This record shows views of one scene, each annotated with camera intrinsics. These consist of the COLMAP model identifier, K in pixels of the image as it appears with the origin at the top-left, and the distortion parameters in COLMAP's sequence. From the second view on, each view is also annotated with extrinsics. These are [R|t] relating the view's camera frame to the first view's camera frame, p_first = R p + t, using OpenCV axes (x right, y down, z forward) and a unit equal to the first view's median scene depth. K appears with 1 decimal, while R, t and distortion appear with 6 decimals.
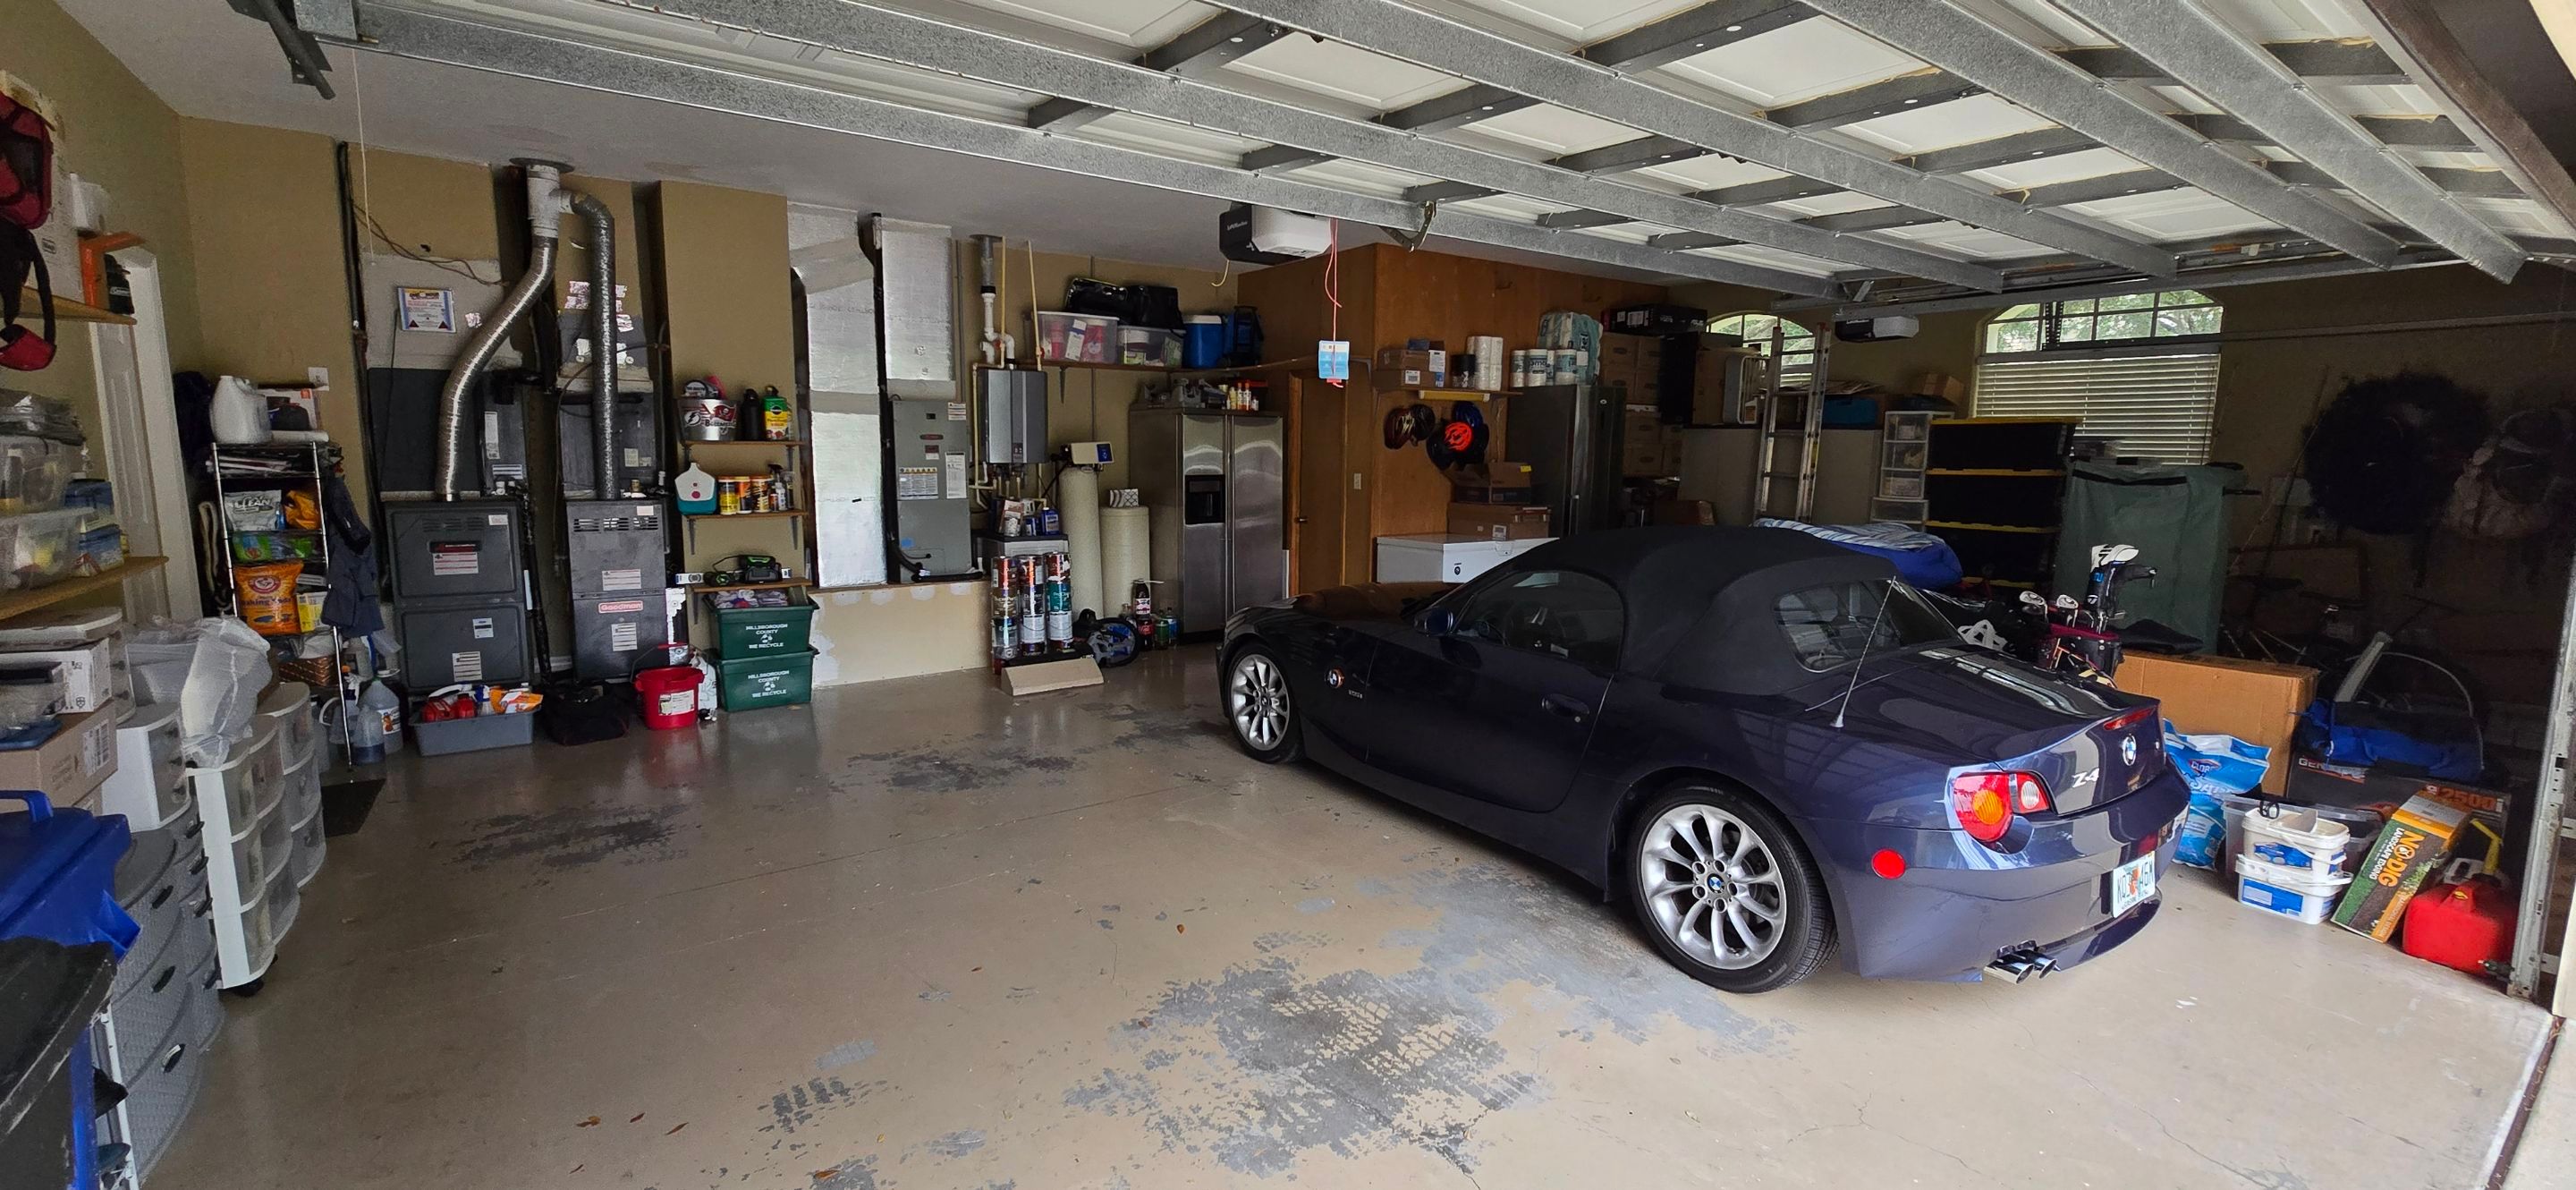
lens RADIAL K [[1057.3, 0, 1286.3], [0, 1057.3, 559.8], [0, 0, 1]] dist [0.002043, -0.000621]
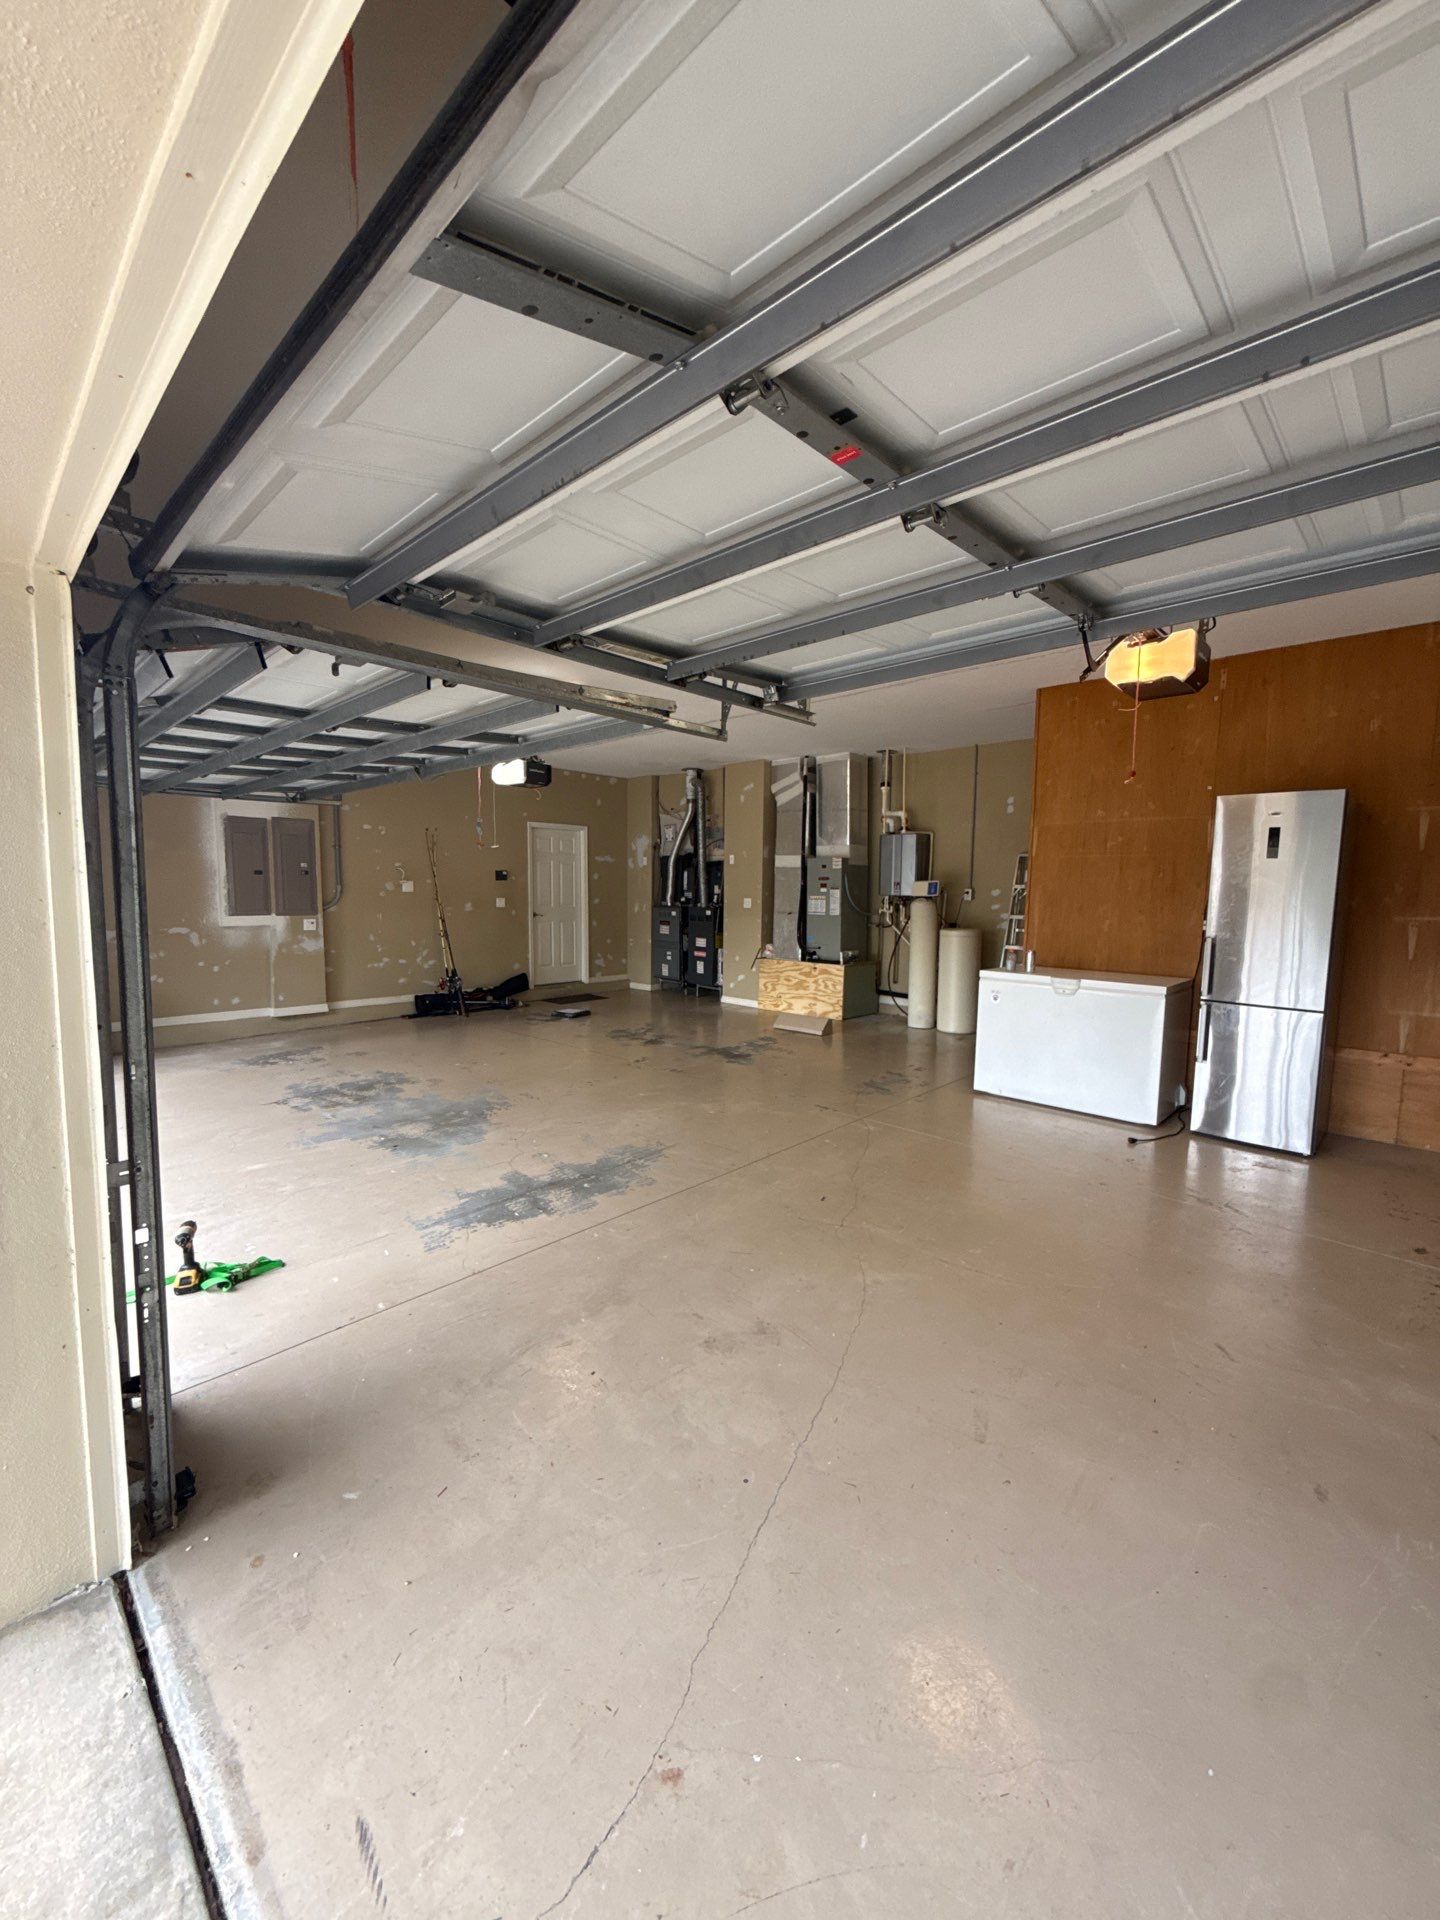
lens RADIAL K [[768.9, 0, 721.0], [0, 768.9, 955.5], [0, 0, 1]] dist [-0.000072, -0.000425]
pose [[0.188871, 0.078266, -0.978878, 1.113861], [-0.114672, 0.991757, 0.057170, -0.057873], [0.975284, 0.101452, 0.196289, 0.784965]]
